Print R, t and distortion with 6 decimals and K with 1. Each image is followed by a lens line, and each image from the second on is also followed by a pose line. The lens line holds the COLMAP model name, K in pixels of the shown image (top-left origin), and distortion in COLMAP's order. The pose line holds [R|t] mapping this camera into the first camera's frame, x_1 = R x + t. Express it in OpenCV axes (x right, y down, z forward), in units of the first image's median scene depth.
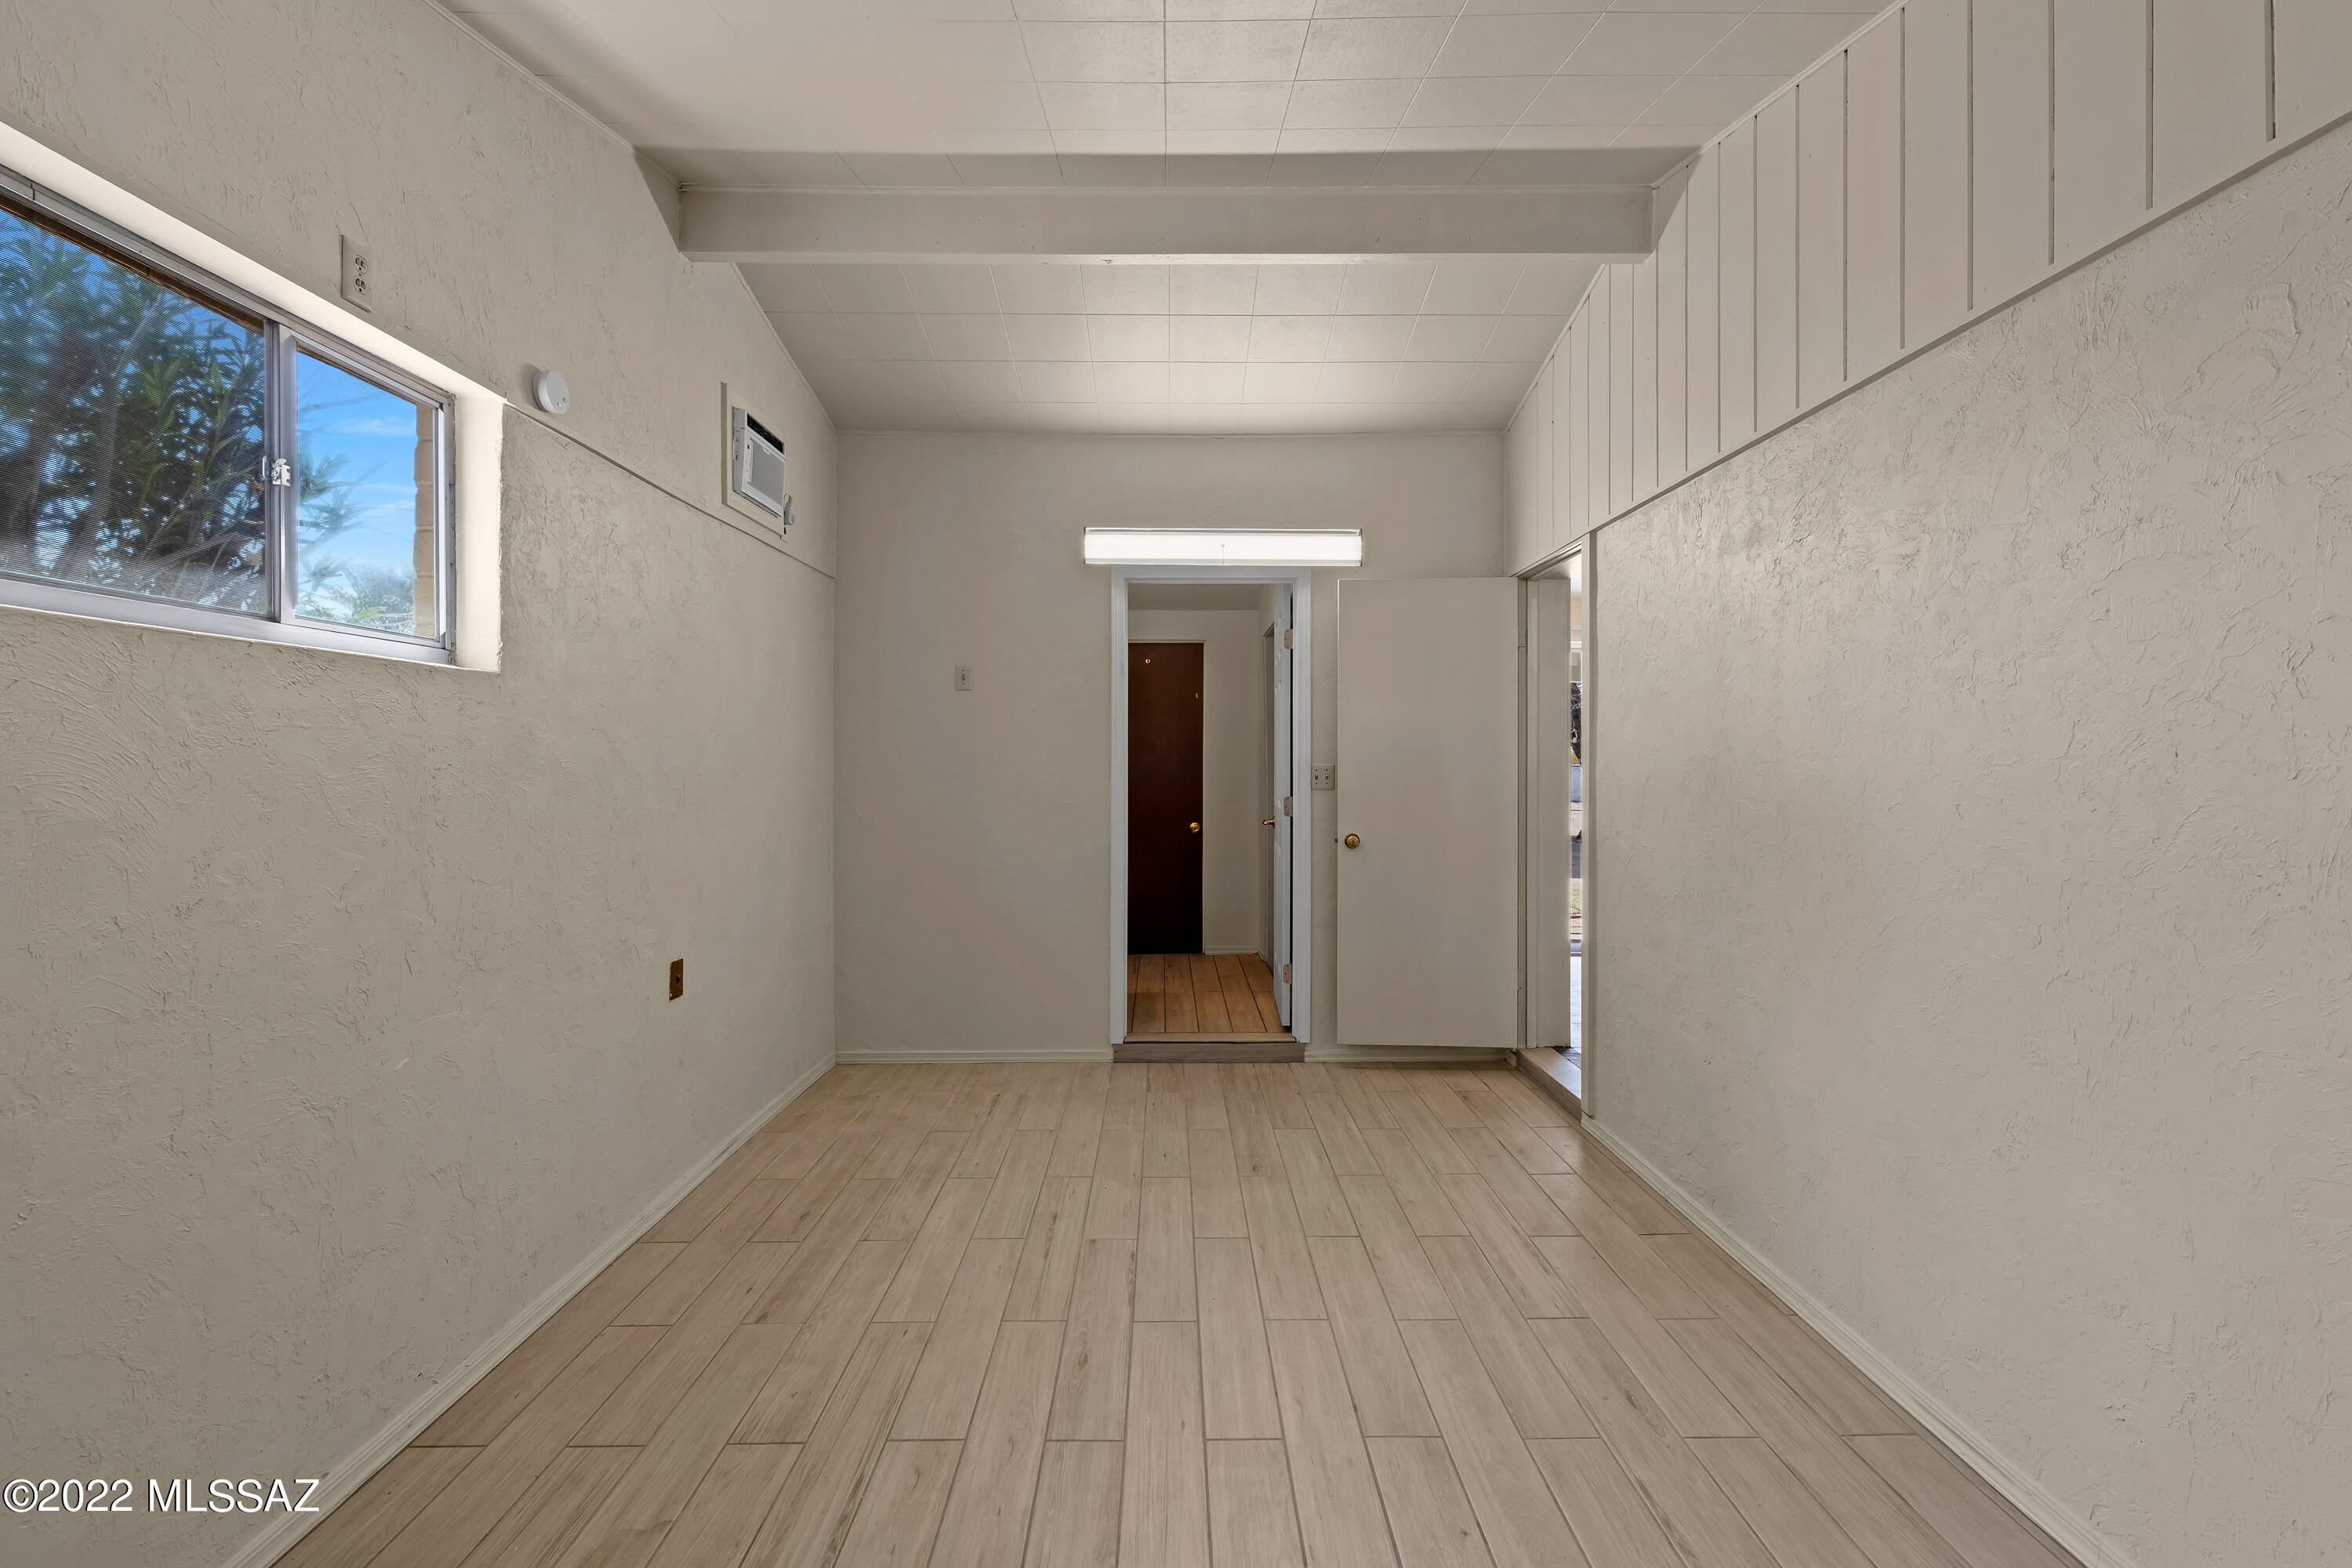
lens RADIAL K [[1091.6, 0, 1174.5], [0, 1091.6, 775.3], [0, 0, 1]] dist [-0.003574, 0.000480]
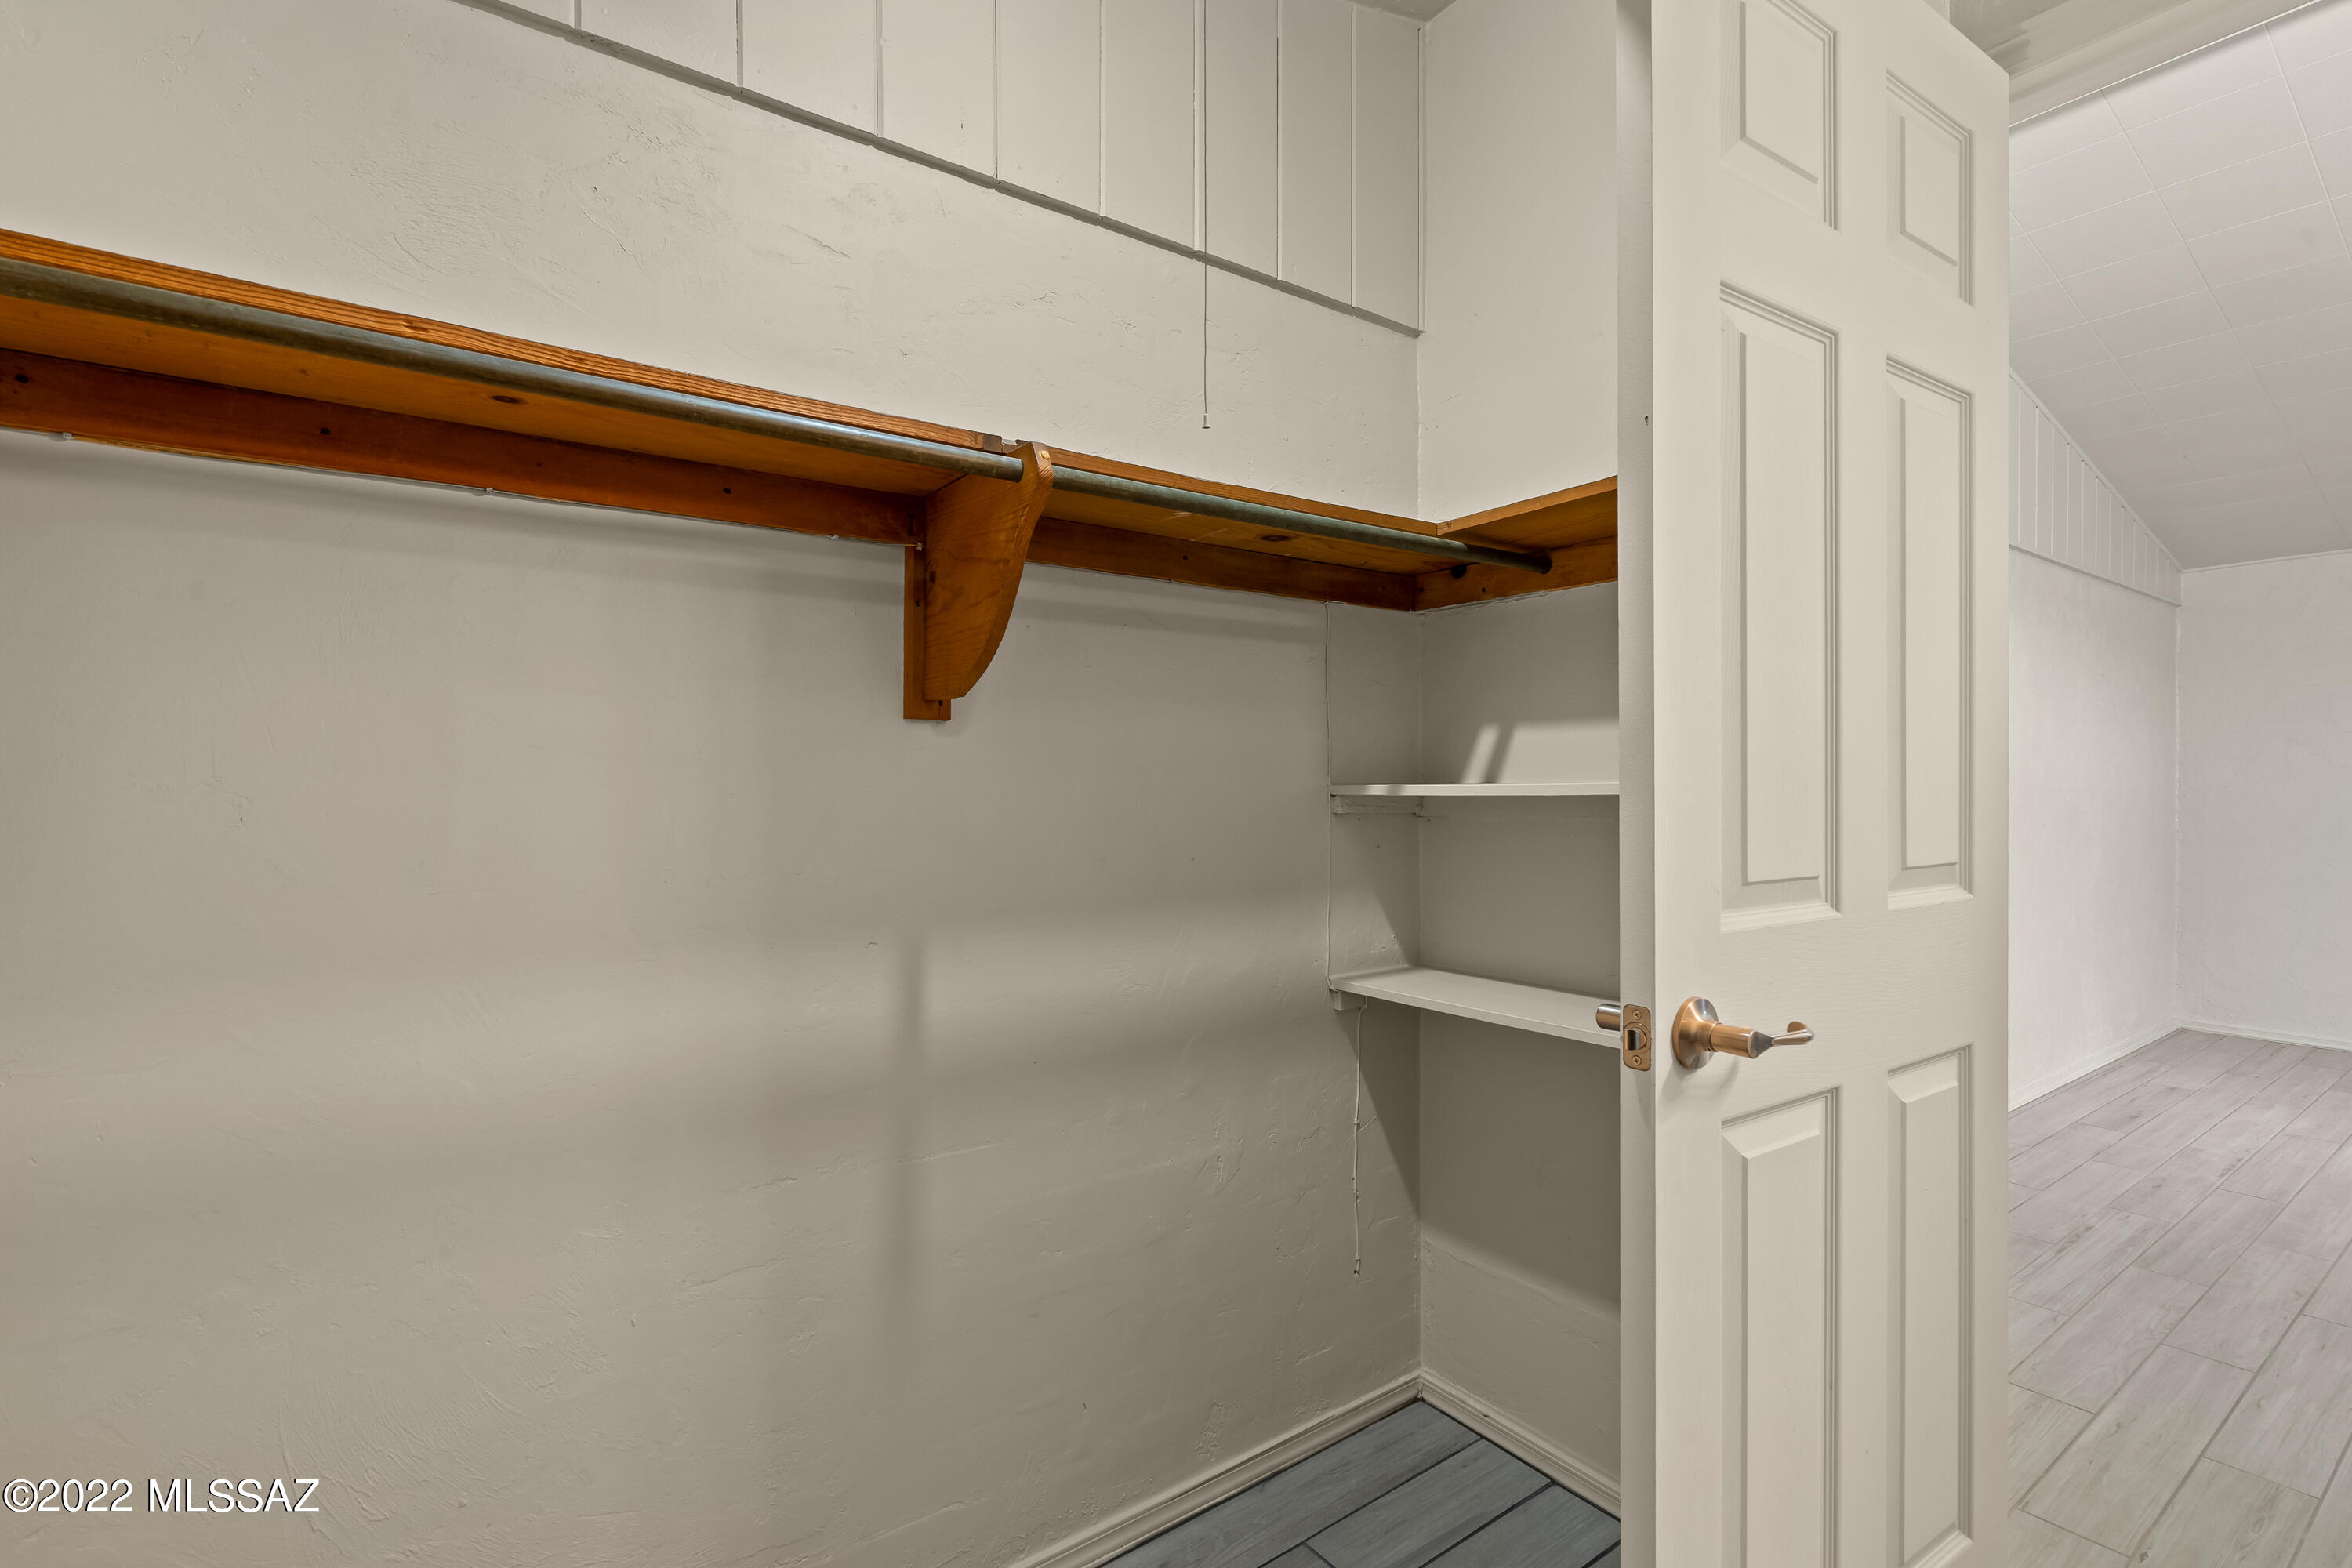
lens RADIAL K [[1091.6, 0, 1176.7], [0, 1091.6, 783.5], [0, 0, 1]] dist [-0.003574, 0.000480]
pose [[-0.582579, 0.000896, 0.812774, -0.006435], [0.006859, 0.999969, 0.003814, 0.005505], [-0.812745, 0.007797, -0.582567, 2.148842]]
